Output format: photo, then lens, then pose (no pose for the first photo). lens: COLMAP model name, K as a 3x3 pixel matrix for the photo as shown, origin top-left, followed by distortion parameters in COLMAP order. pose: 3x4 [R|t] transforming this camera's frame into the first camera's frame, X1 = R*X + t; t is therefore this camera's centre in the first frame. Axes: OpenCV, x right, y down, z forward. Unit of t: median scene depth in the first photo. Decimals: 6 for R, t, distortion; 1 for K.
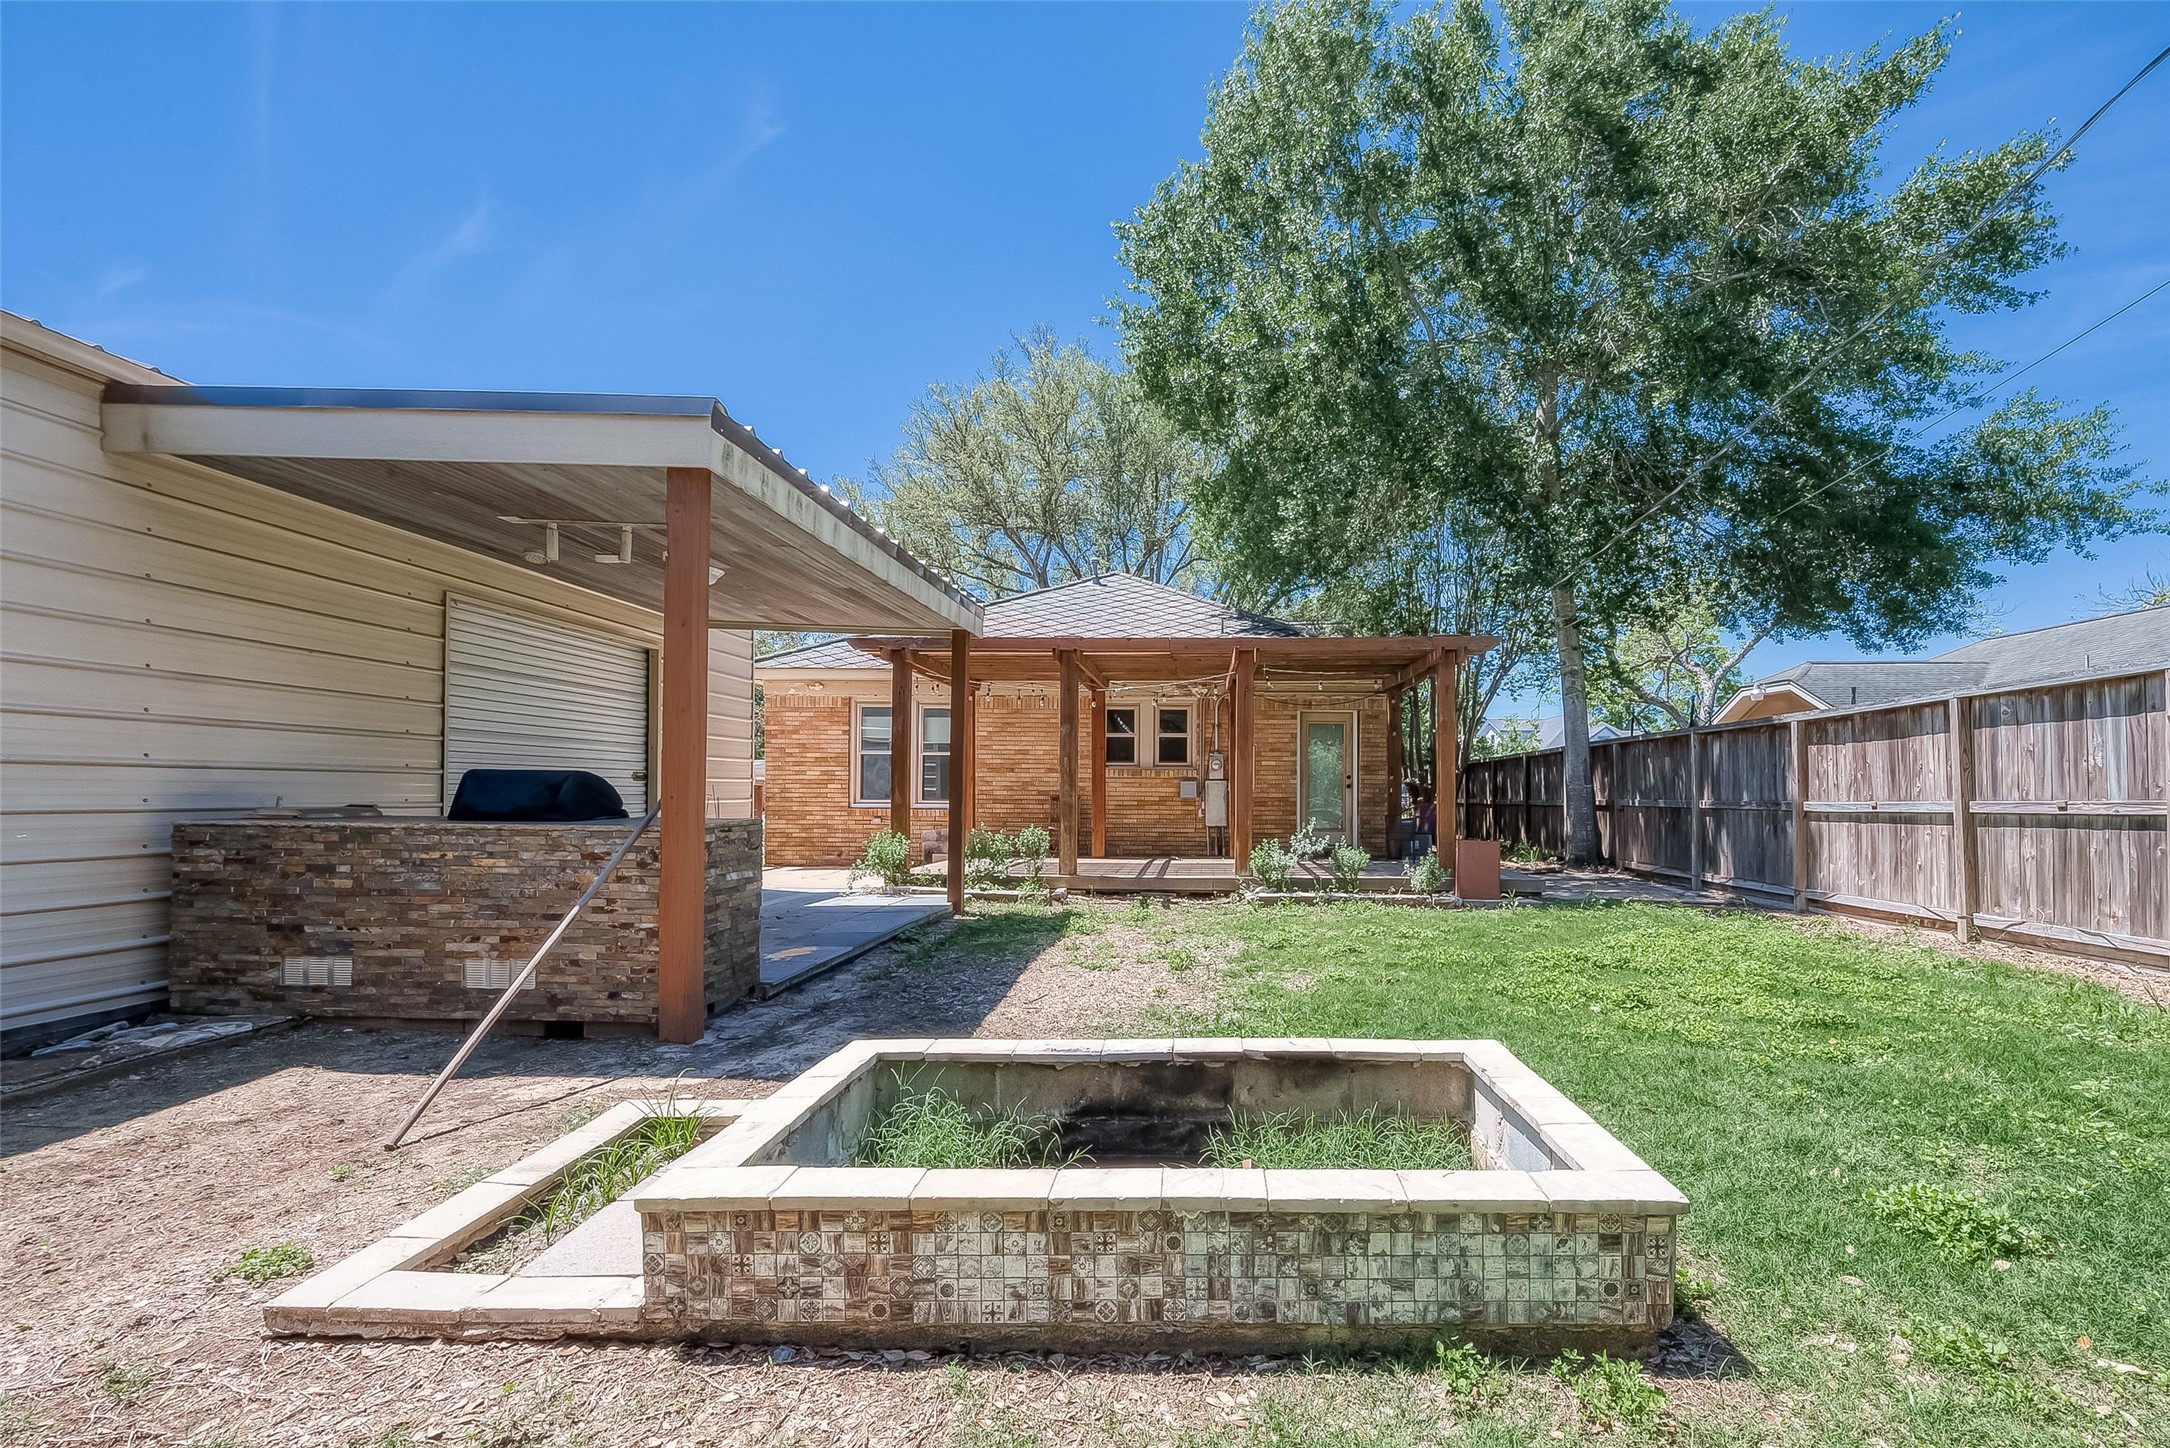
lens RADIAL K [[844.7, 0, 1085.1], [0, 844.7, 748.6], [0, 0, 1]] dist [-0.000957, -0.000082]
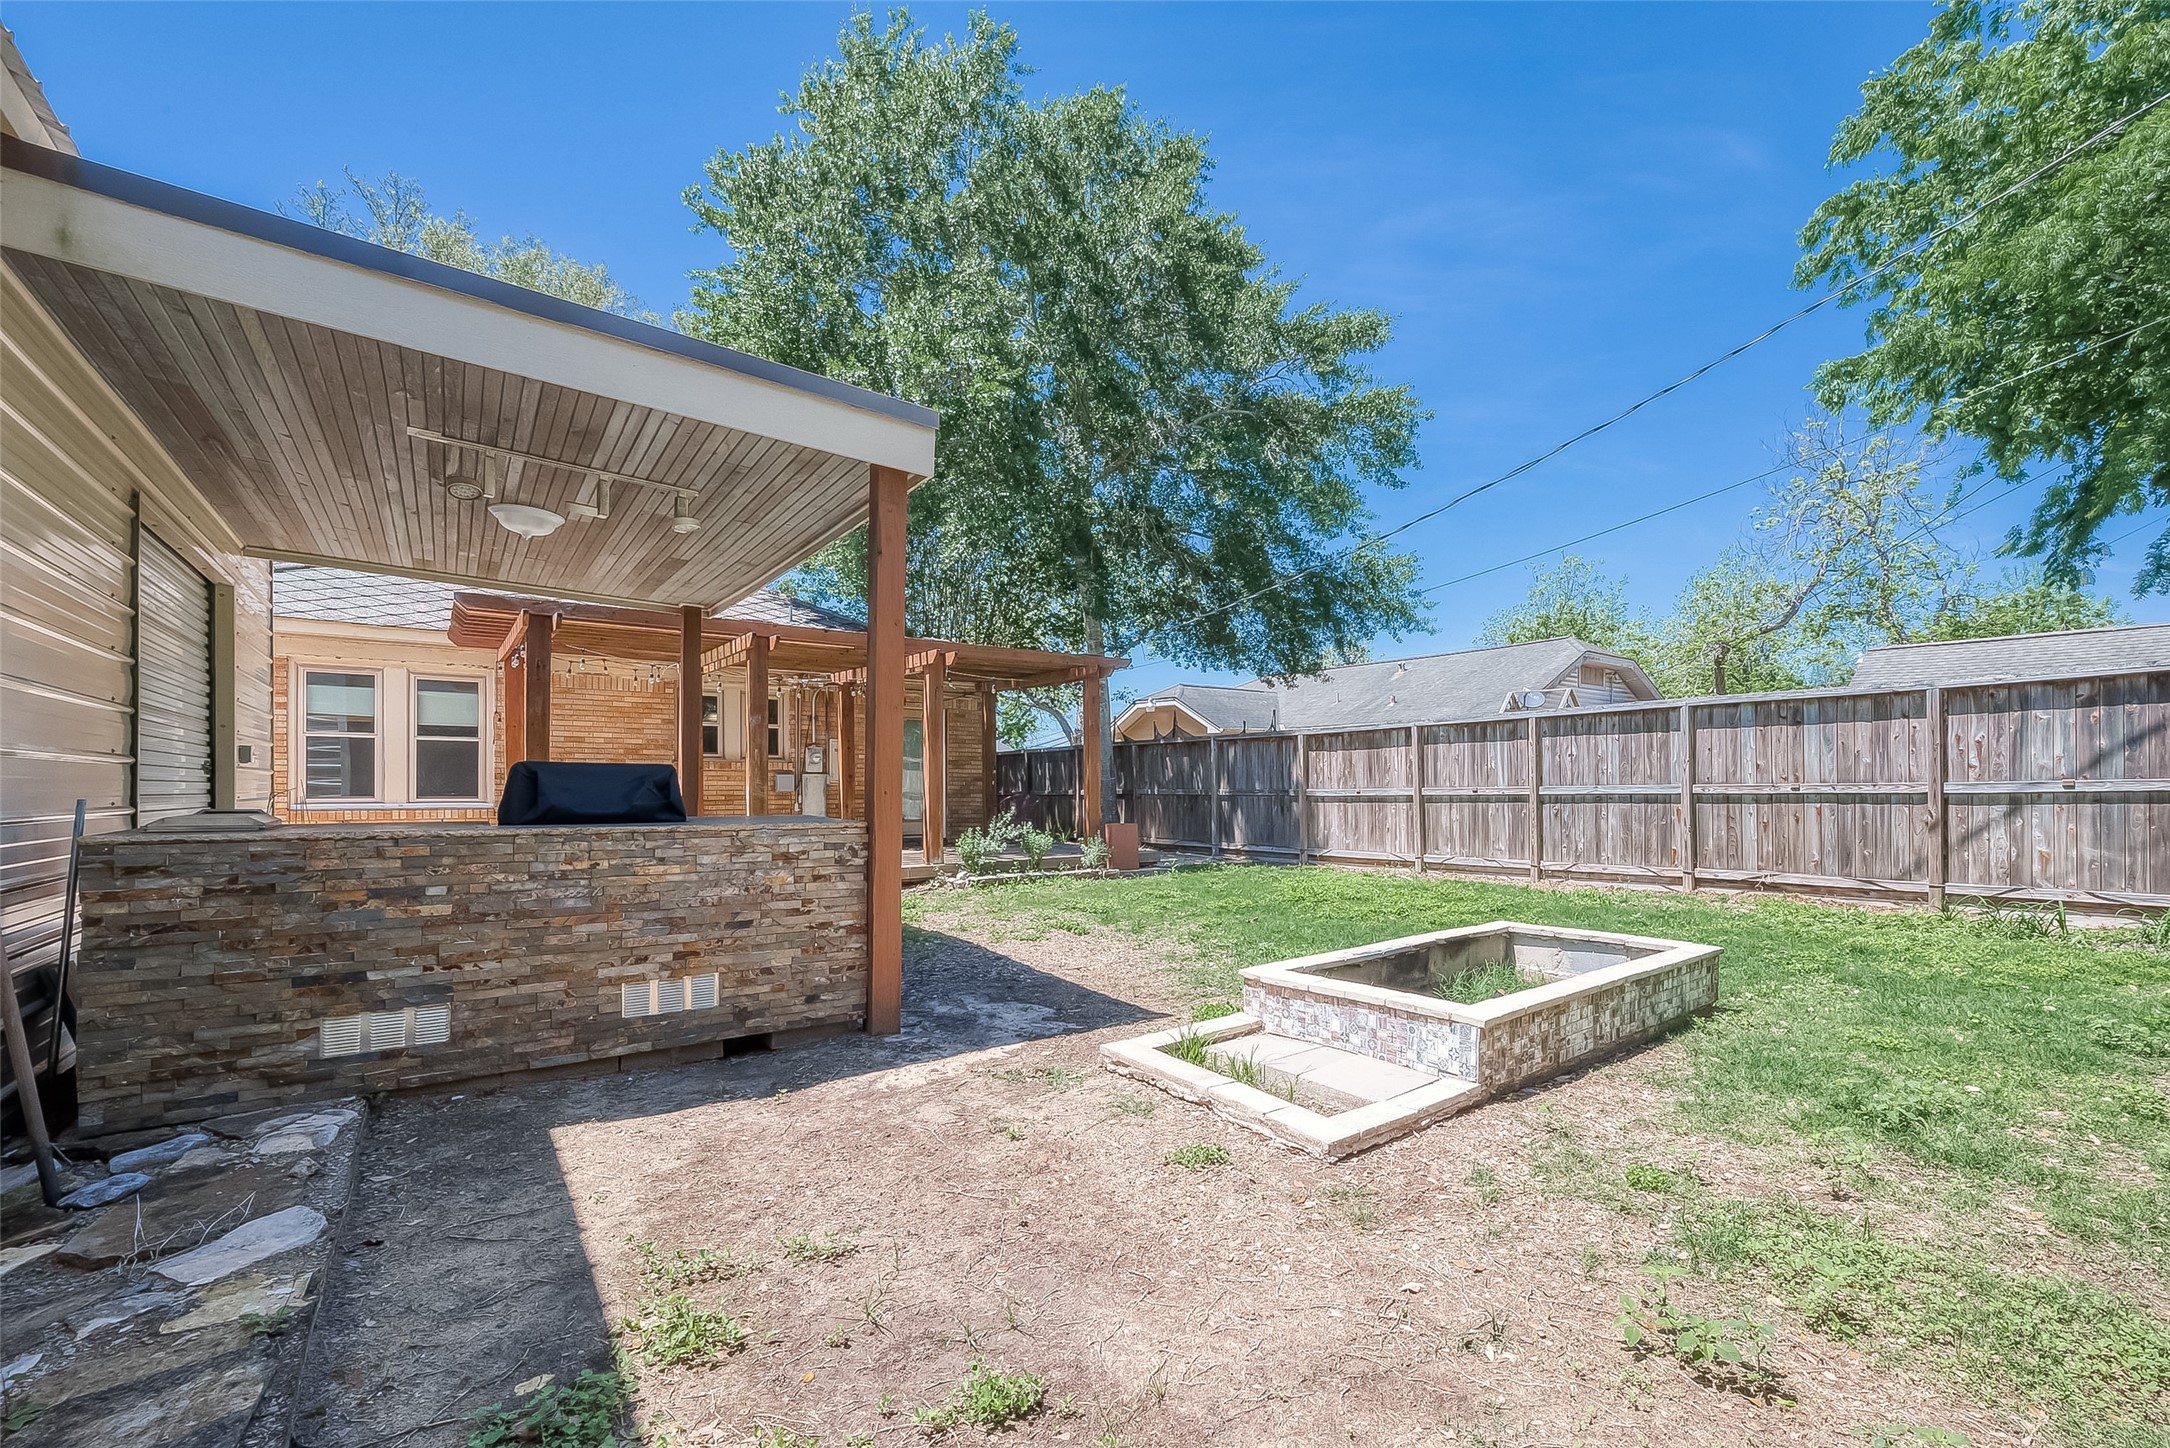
lens RADIAL K [[850.3, 0, 1093.2], [0, 850.3, 721.2], [0, 0, 1]] dist [0.000627, -0.000262]
pose [[0.810481, 0.038161, 0.584520, -0.846917], [-0.024674, 0.999214, -0.031022, -0.003182], [-0.585245, 0.010720, 0.810786, 0.017157]]
